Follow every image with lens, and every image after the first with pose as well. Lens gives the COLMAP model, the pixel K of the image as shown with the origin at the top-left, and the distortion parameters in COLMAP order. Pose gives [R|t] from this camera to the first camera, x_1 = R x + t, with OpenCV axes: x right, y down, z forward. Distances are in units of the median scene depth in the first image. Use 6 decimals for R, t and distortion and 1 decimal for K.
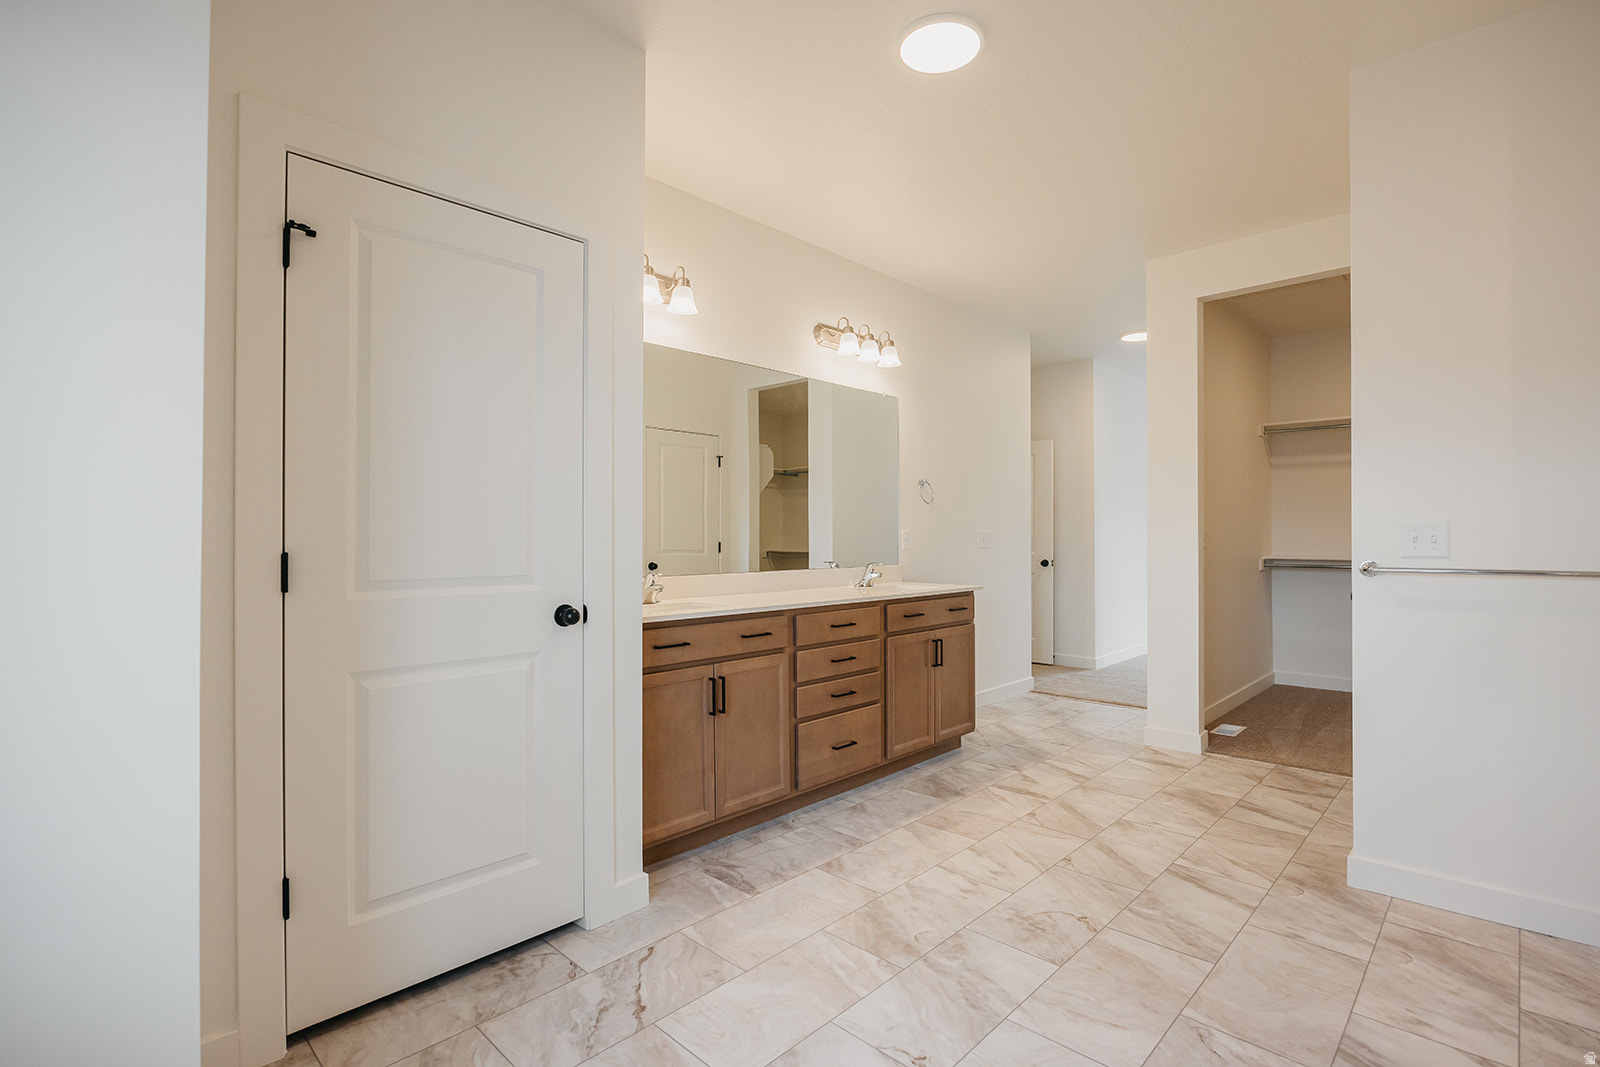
lens RADIAL K [[759.5, 0, 800.5], [0, 759.5, 533.9], [0, 0, 1]] dist [-0.001156, -0.000265]
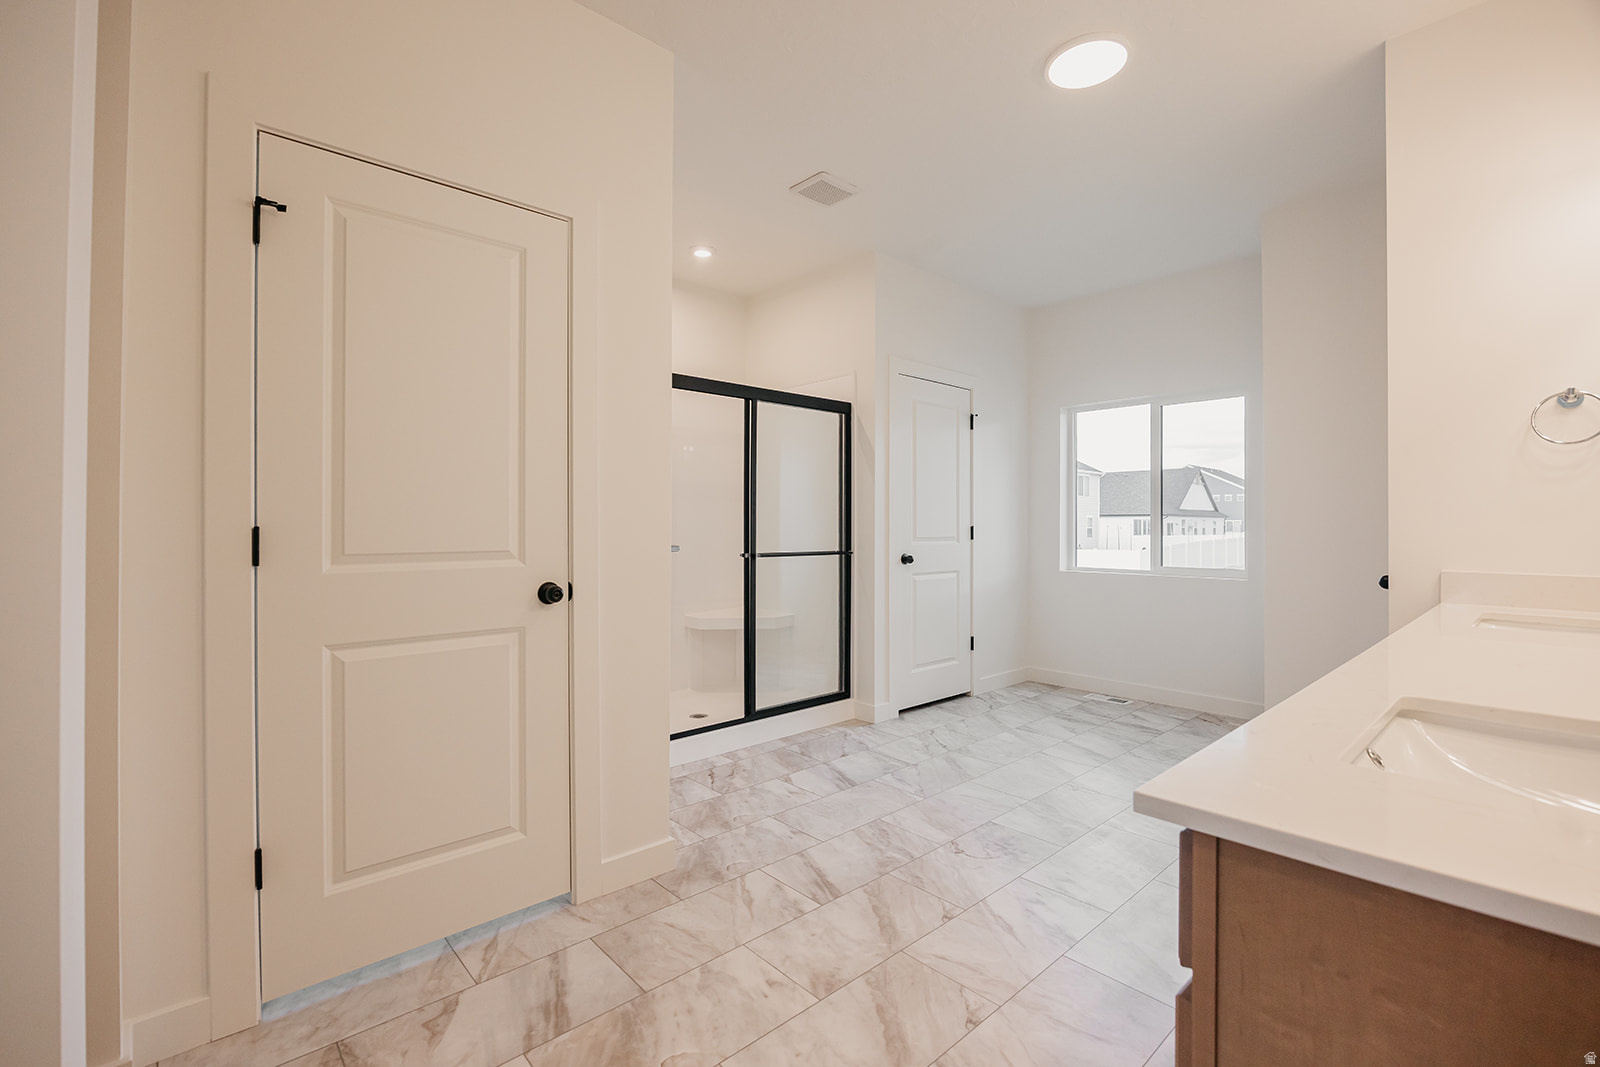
lens RADIAL K [[713.0, 0, 799.5], [0, 713.0, 528.2], [0, 0, 1]] dist [-0.000011, 0.000034]
pose [[-0.998133, -0.000403, 0.061084, 0.479897], [-0.000689, 0.999989, -0.004660, 0.022441], [-0.061082, -0.004693, -0.998122, 1.834525]]
